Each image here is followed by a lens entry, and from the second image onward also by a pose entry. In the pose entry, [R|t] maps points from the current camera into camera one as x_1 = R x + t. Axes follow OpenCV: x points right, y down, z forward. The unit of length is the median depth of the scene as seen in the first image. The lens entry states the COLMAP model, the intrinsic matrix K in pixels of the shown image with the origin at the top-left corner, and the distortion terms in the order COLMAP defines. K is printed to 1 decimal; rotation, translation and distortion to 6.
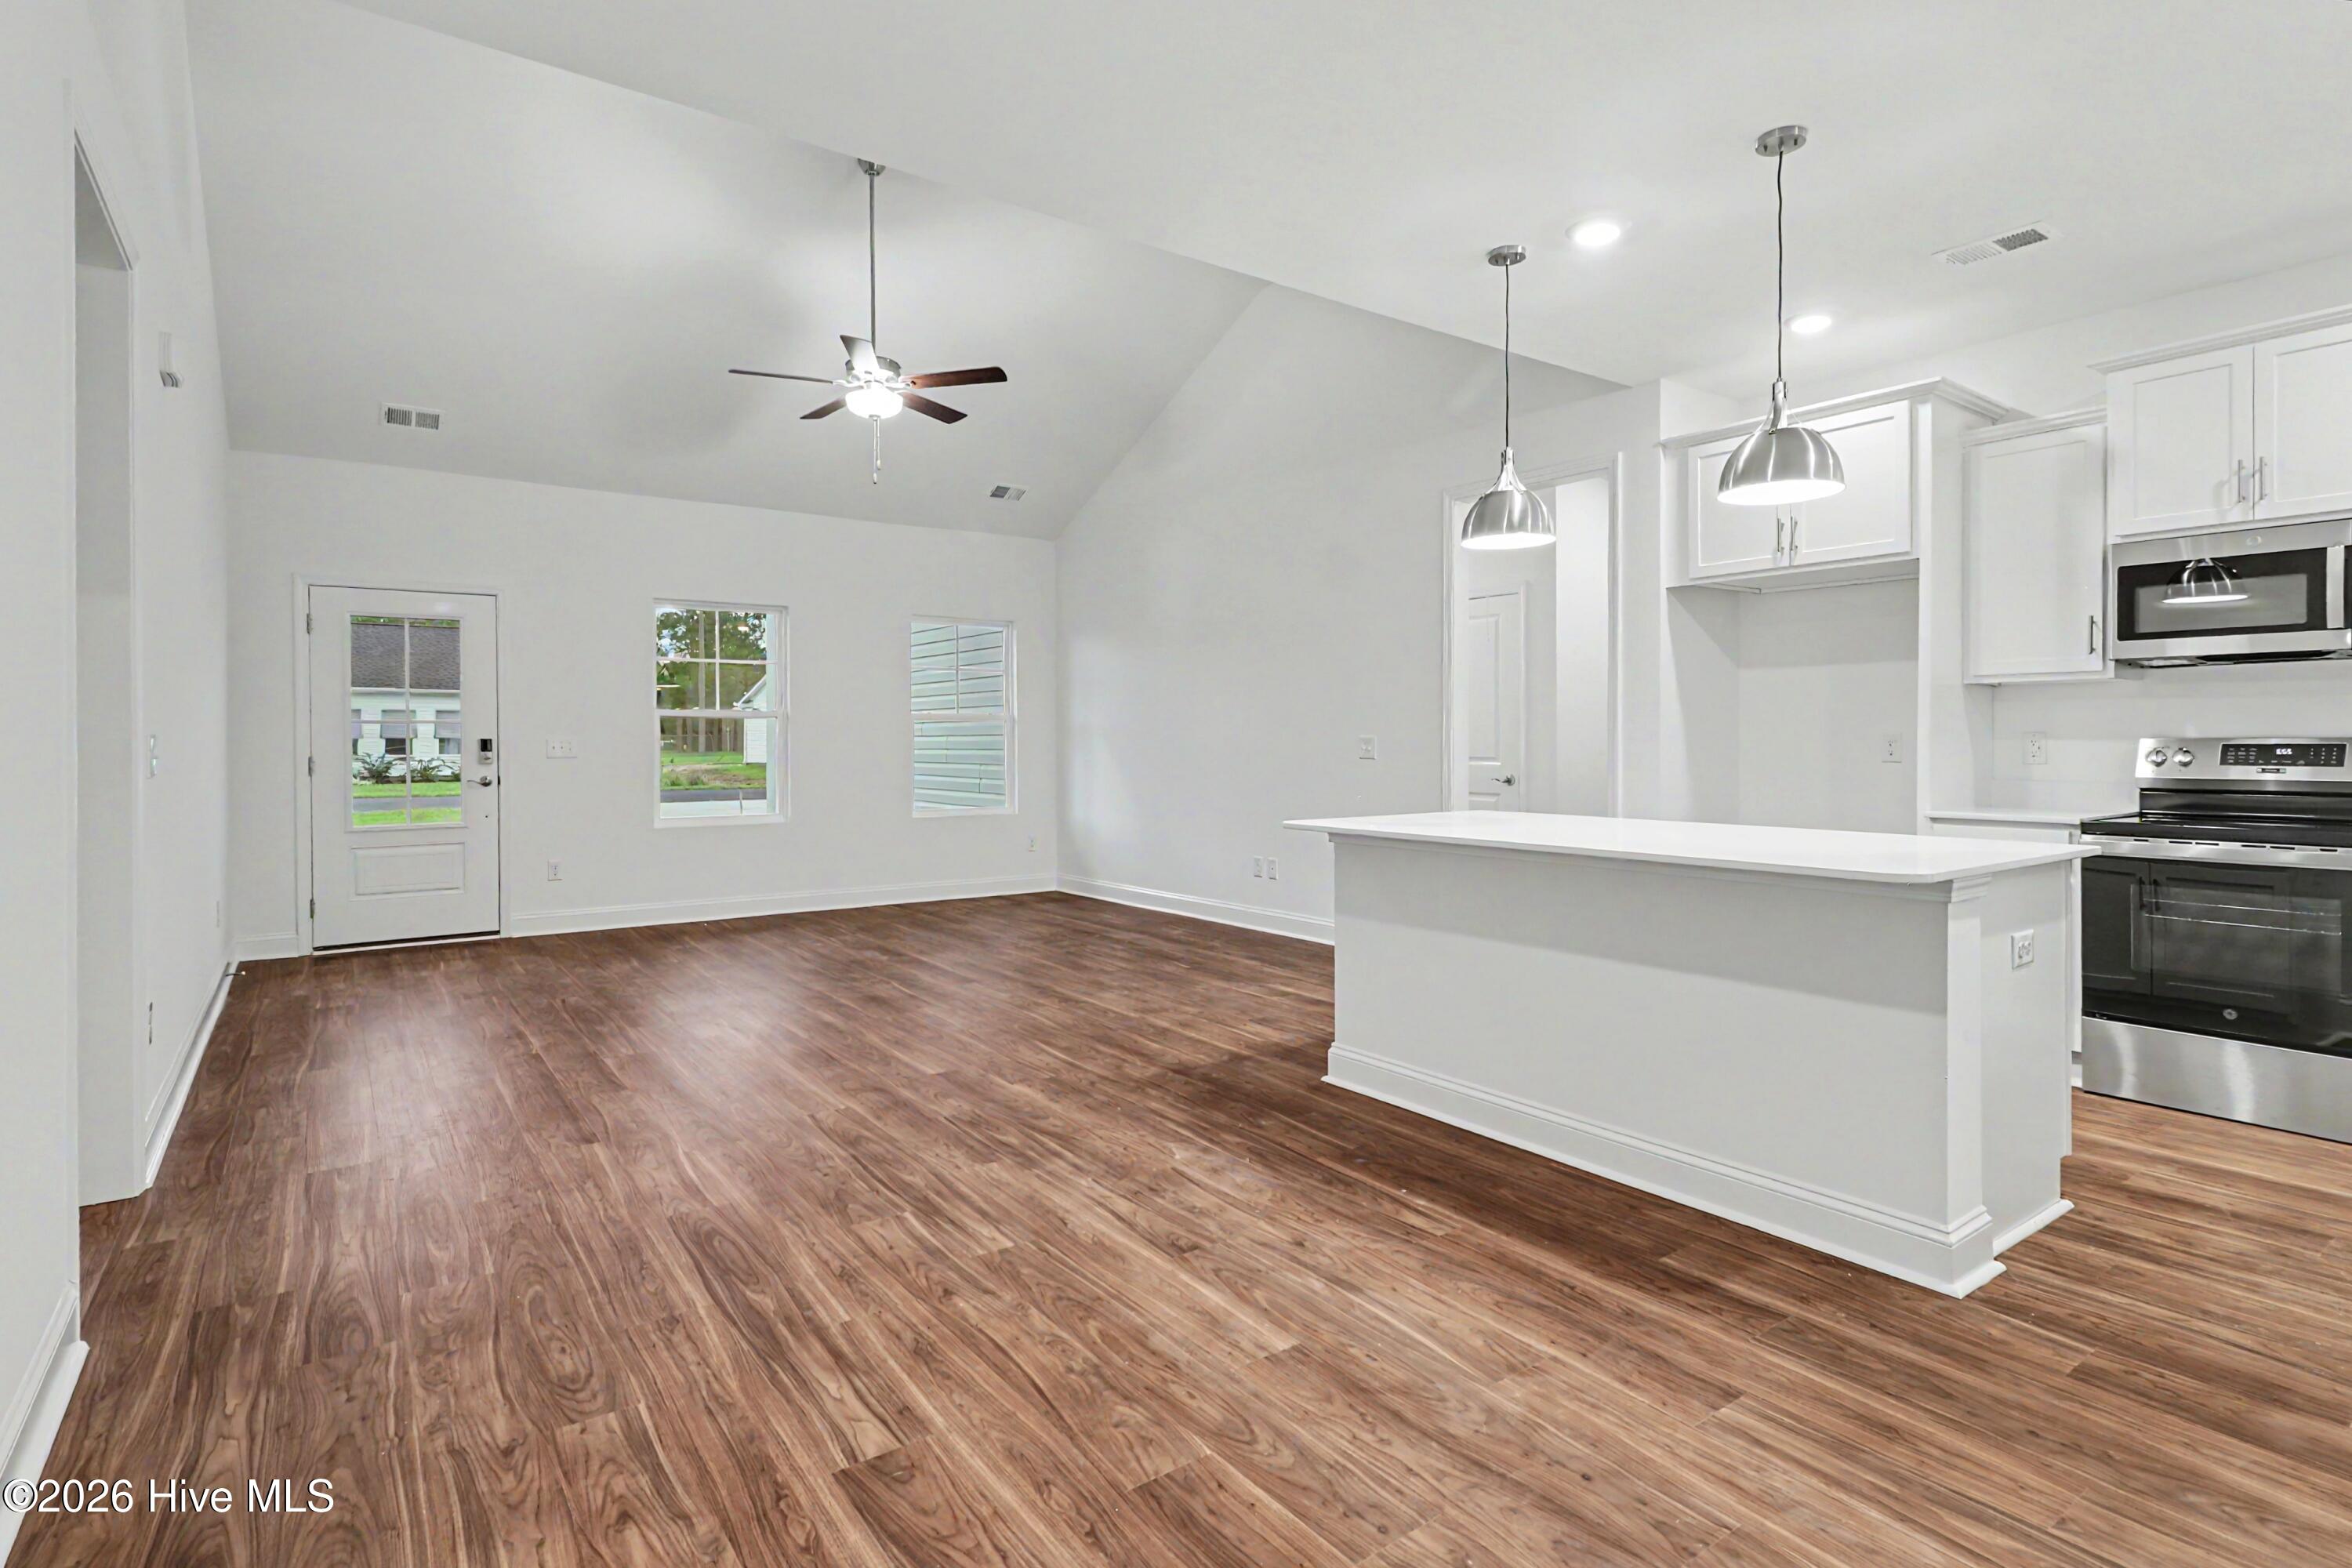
lens RADIAL K [[1159.2, 0, 1158.2], [0, 1159.2, 738.1], [0, 0, 1]] dist [0.000480, -0.000885]
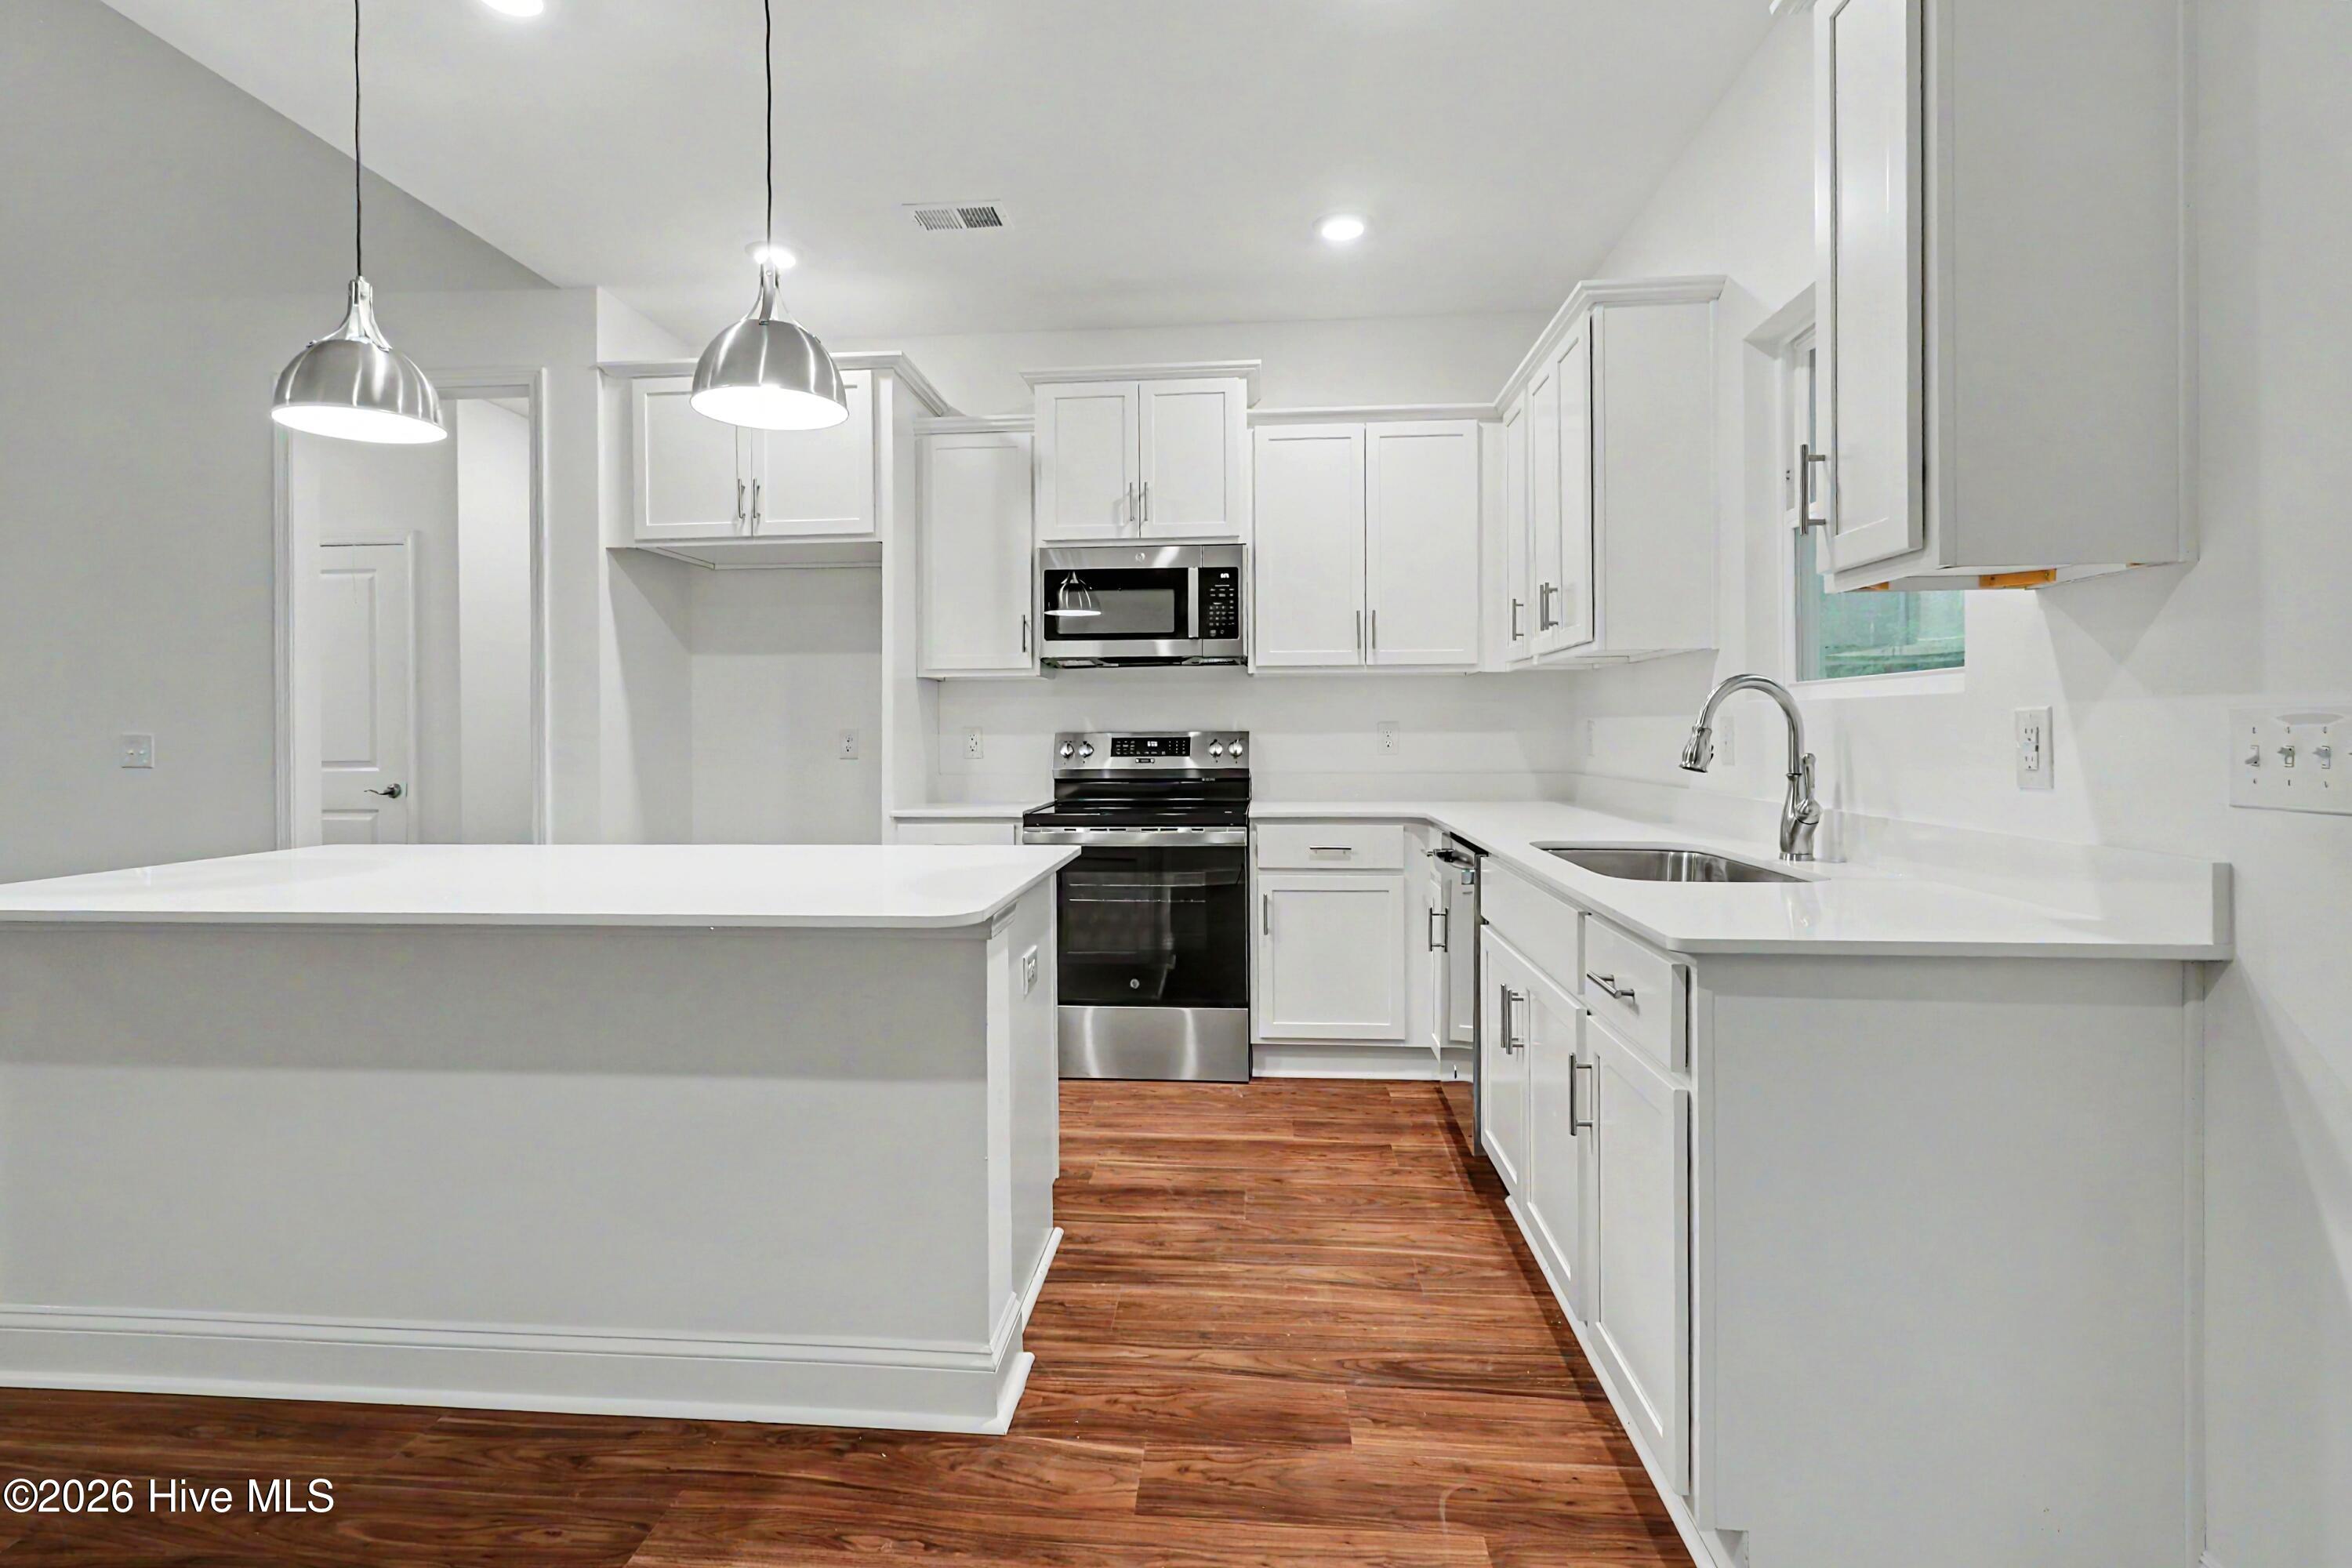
lens RADIAL K [[1159.2, 0, 1158.2], [0, 1159.2, 738.1], [0, 0, 1]] dist [0.000480, -0.000885]
pose [[0.646876, -0.005376, 0.762577, 0.091737], [0.004179, 0.999985, 0.003505, 0.001564], [-0.762584, 0.000919, 0.646888, 0.240267]]
